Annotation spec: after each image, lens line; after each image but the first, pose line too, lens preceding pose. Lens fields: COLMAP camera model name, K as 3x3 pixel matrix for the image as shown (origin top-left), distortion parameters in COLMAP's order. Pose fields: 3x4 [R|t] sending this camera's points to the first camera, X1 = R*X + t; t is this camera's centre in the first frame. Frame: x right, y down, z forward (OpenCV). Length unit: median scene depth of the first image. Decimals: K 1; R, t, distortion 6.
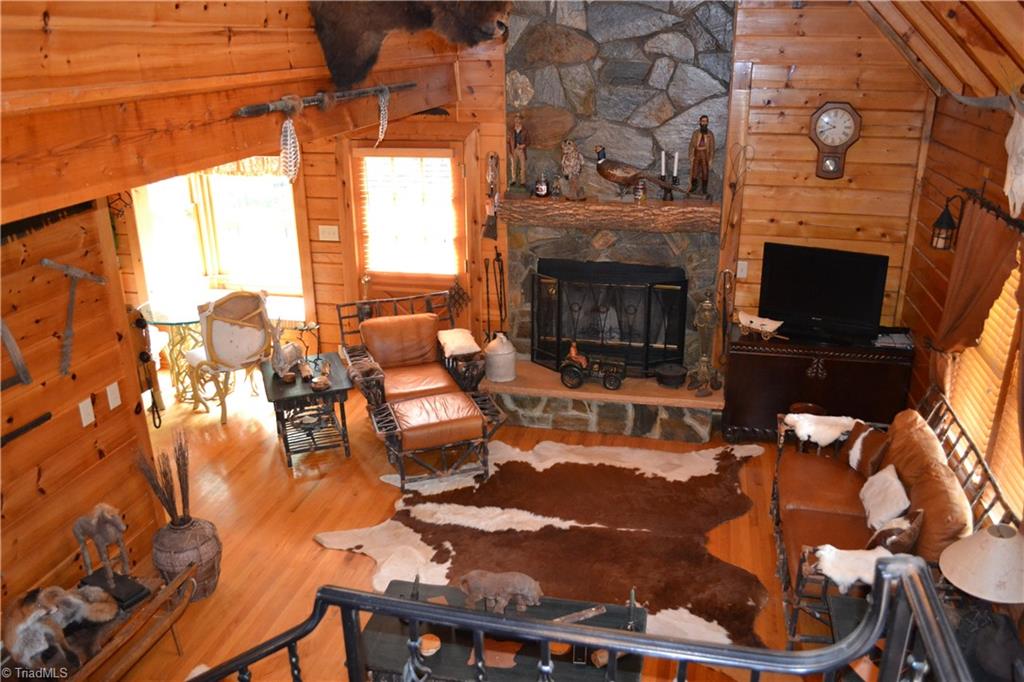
lens RADIAL K [[824.7, 0, 513.3], [0, 824.7, 346.7], [0, 0, 1]] dist [-0.082112, 0.010184]
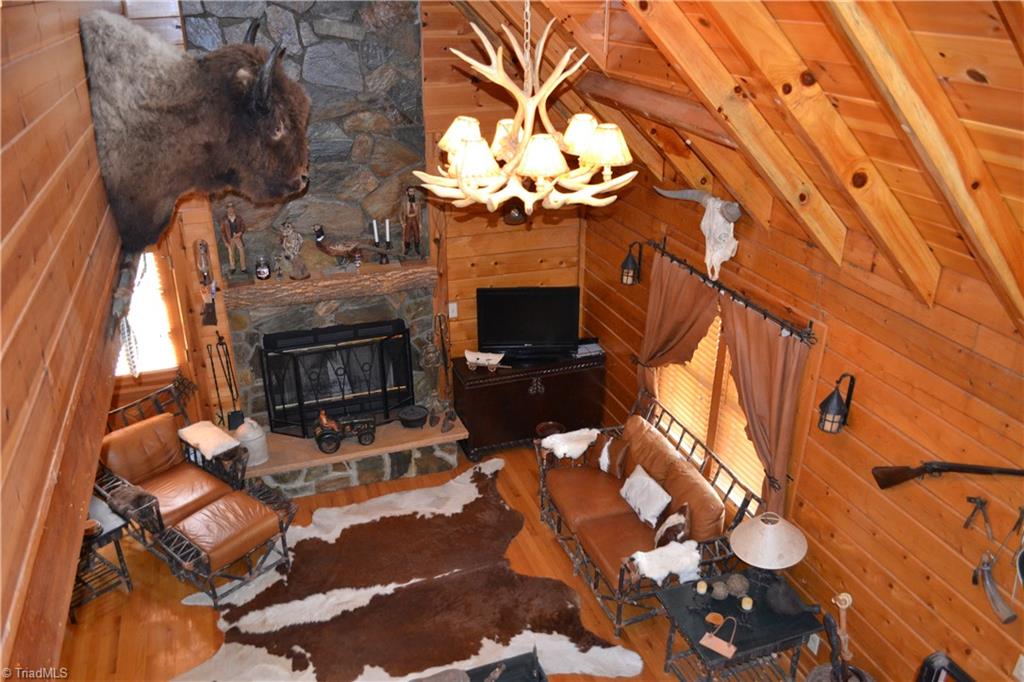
lens RADIAL K [[824.7, 0, 513.4], [0, 824.7, 347.4], [0, 0, 1]] dist [-0.082112, 0.010184]
pose [[0.845767, -0.215023, 0.488306, -0.227735], [0.181493, 0.976566, 0.115671, -0.170965], [-0.501735, -0.009207, 0.864972, -0.021518]]
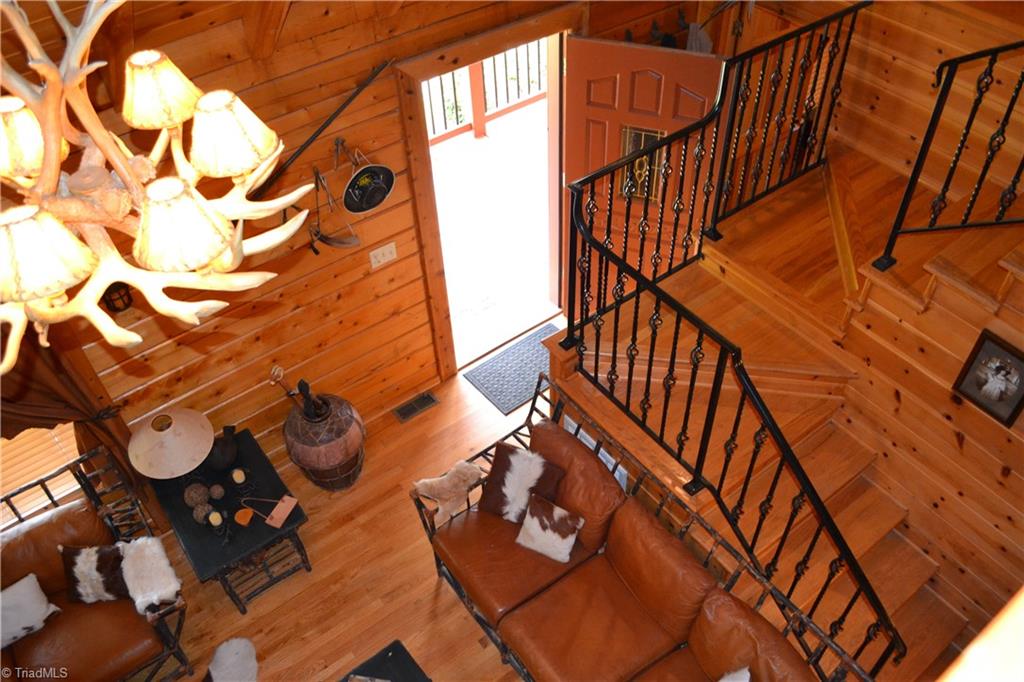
lens RADIAL K [[824.7, 0, 506.3], [0, 824.7, 349.5], [0, 0, 1]] dist [-0.082112, 0.010184]
pose [[-0.762316, -0.438146, 0.476343, -0.193533], [0.271457, 0.451674, 0.849883, -0.403705], [-0.587525, 0.777186, -0.225381, 0.461066]]
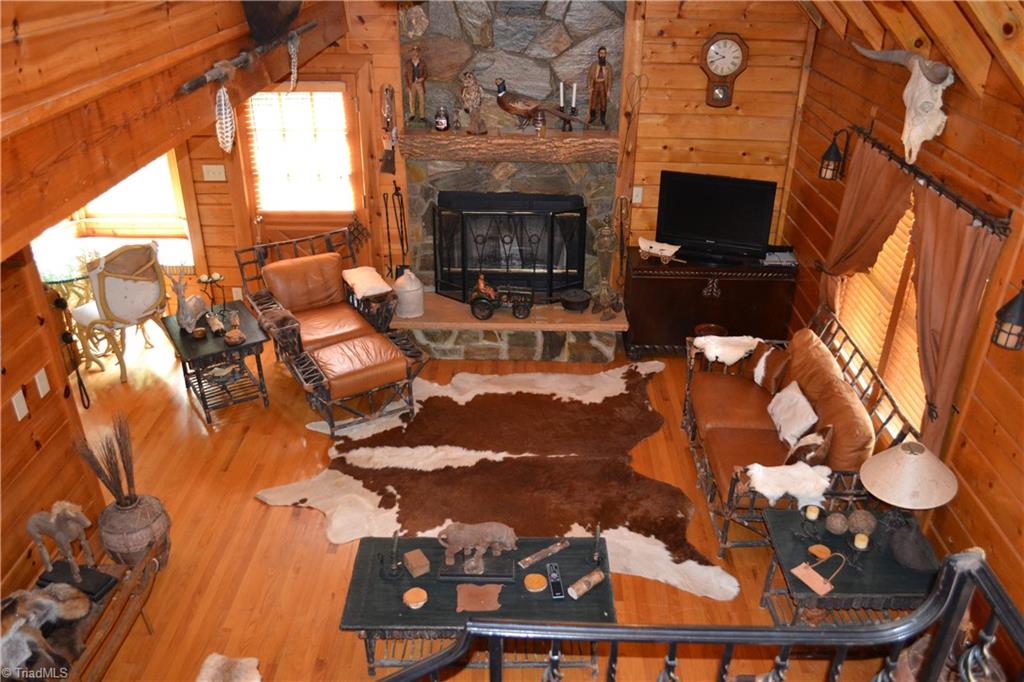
lens RADIAL K [[824.7, 0, 513.9], [0, 824.7, 349.3], [0, 0, 1]] dist [-0.082112, 0.010184]
pose [[0.979386, -0.079636, 0.185639, -0.089944], [0.054140, 0.988870, 0.138580, -0.057077], [-0.194609, -0.125673, 0.972797, -0.012216]]
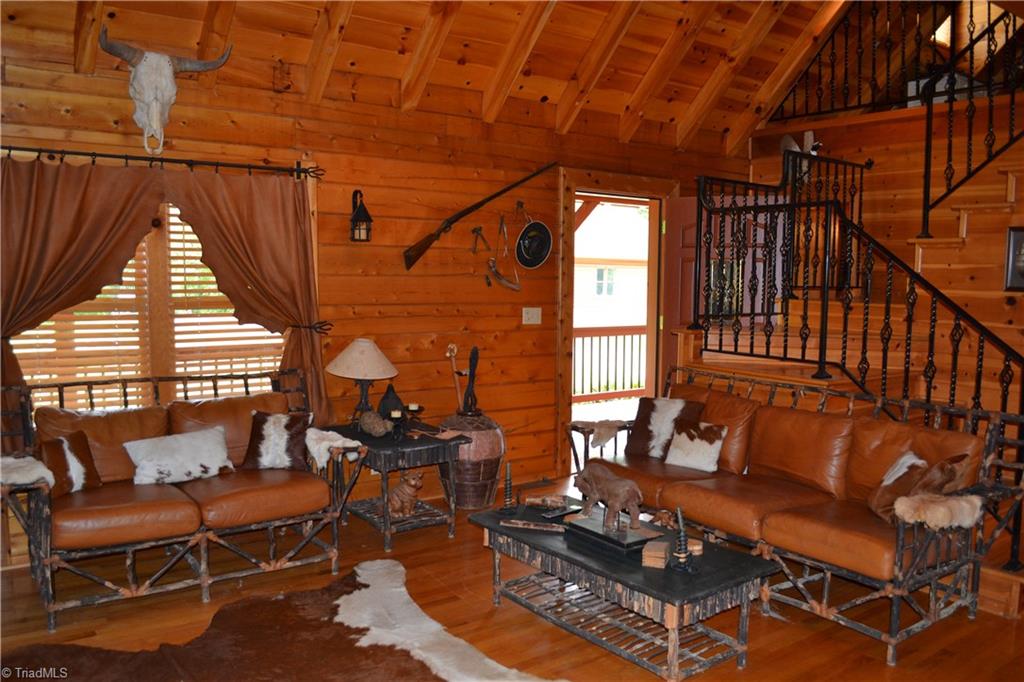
lens RADIAL K [[824.7, 0, 513.7], [0, 824.7, 339.7], [0, 0, 1]] dist [-0.082112, 0.010184]
pose [[-0.753610, -0.040016, 0.656103, -0.326886], [0.236481, 0.914808, 0.327420, -0.111559], [-0.613310, 0.401903, -0.679945, 0.988717]]
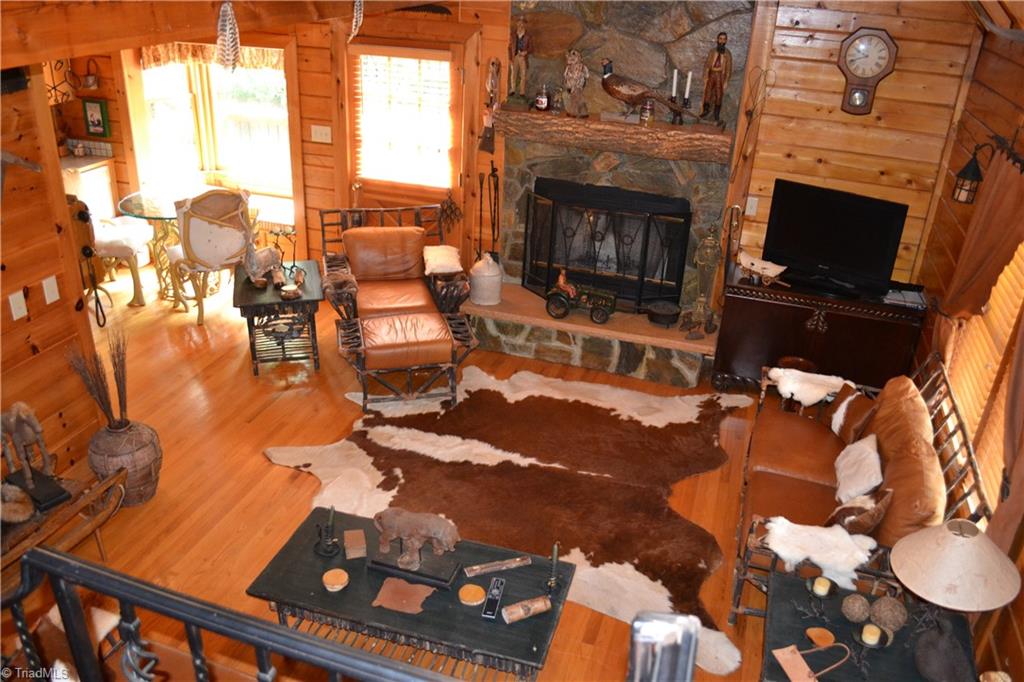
lens RADIAL K [[824.7, 0, 513.0], [0, 824.7, 350.4], [0, 0, 1]] dist [-0.082112, 0.010184]
pose [[0.995196, 0.086217, -0.046380, 0.072960], [-0.080916, 0.991061, 0.106069, -0.009930], [0.055110, -0.101807, 0.993276, 0.056620]]
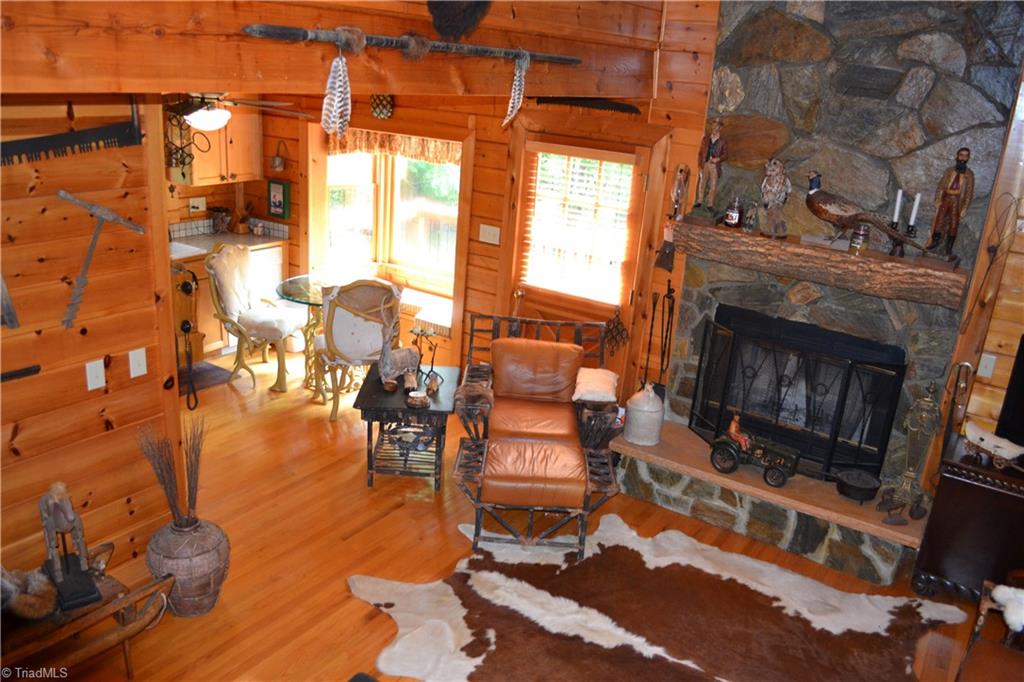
lens RADIAL K [[824.7, 0, 512.4], [0, 824.7, 349.3], [0, 0, 1]] dist [-0.082112, 0.010184]
pose [[0.934524, 0.189941, -0.300976, 0.103493], [-0.200527, 0.979678, -0.004374, -0.022184], [0.294029, 0.064441, 0.953622, 0.206061]]
